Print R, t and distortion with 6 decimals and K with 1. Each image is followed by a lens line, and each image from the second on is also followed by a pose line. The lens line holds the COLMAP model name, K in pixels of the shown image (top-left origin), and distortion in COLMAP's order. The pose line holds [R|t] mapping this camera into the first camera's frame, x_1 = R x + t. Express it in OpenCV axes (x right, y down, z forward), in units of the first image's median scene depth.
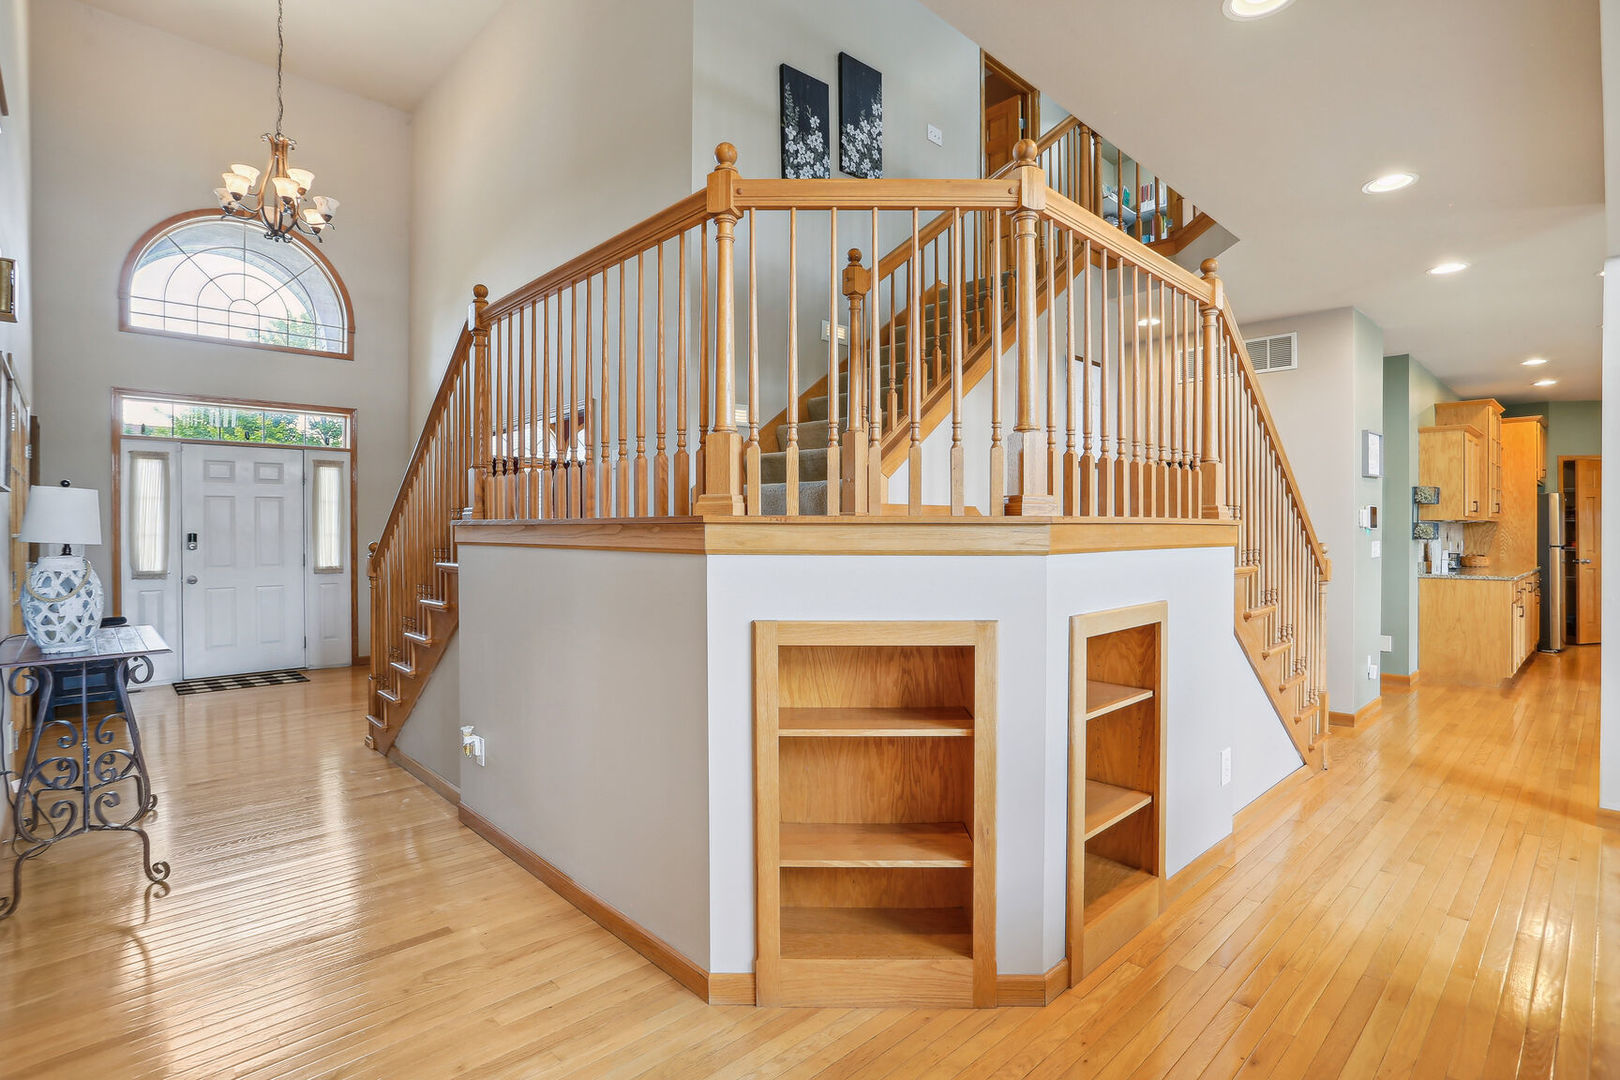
lens RADIAL K [[800.2, 0, 795.2], [0, 800.2, 537.8], [0, 0, 1]] dist [-0.020993, 0.001851]
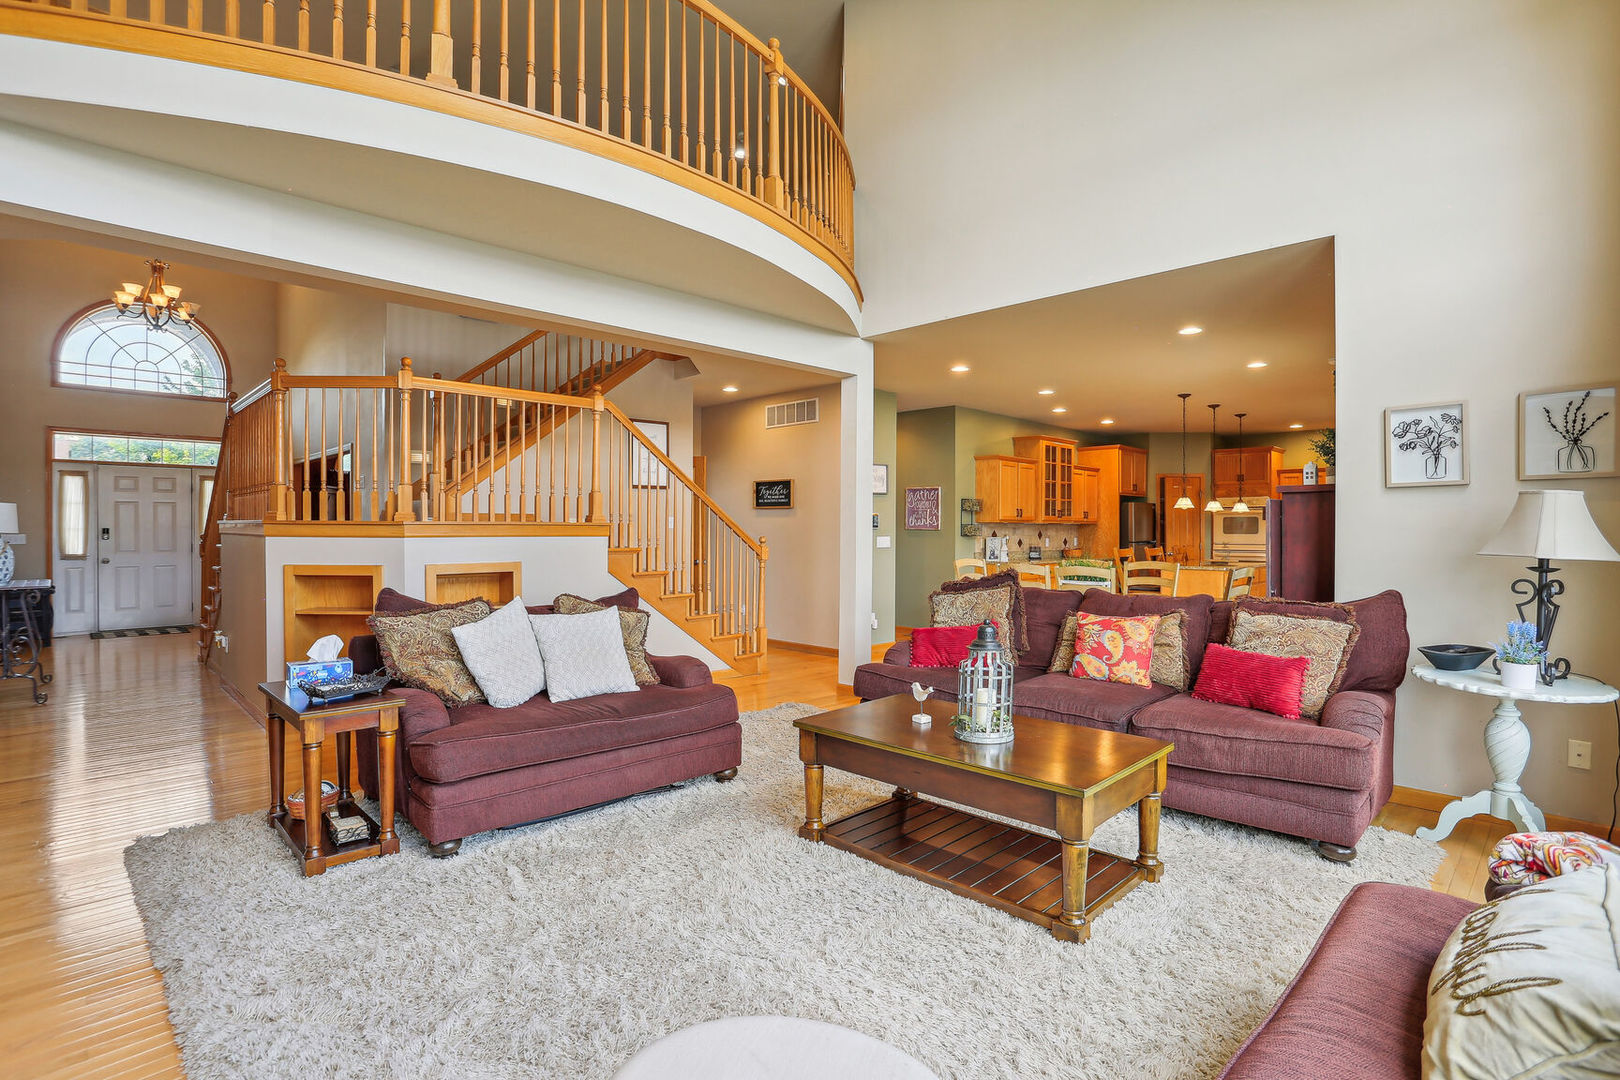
lens RADIAL K [[800.2, 0, 825.3], [0, 800.2, 536.0], [0, 0, 1]] dist [-0.020993, 0.001851]
pose [[0.999411, 0.002778, 0.034204, 0.492572], [-0.002779, 0.999996, -0.000032, 0.005126], [-0.034204, -0.000063, 0.999415, -0.467822]]
